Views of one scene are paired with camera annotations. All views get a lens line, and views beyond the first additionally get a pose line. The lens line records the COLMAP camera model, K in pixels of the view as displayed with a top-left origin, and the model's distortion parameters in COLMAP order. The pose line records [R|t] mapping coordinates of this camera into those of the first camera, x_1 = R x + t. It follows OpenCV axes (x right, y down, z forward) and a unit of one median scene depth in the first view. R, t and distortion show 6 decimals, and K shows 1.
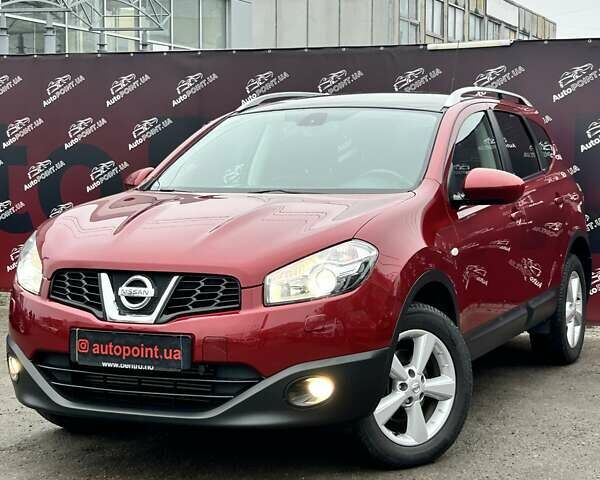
lens RADIAL K [[1595.3, 0, 300.0], [0, 1595.3, 240.0], [0, 0, 1]] dist [-0.176415, -0.776355]
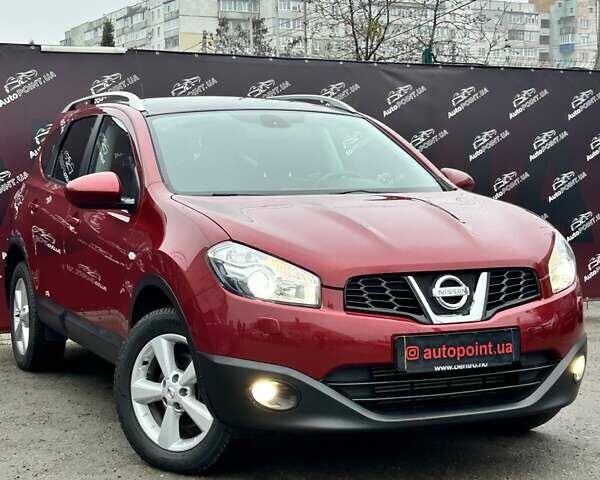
lens RADIAL K [[1595.3, 0, 300.0], [0, 1595.3, 240.0], [0, 0, 1]] dist [-0.176415, -0.776355]
pose [[0.641584, -0.051134, 0.765346, -0.921202], [0.060902, 0.998021, 0.015626, -0.020575], [-0.764631, 0.036586, 0.643429, 0.437656]]
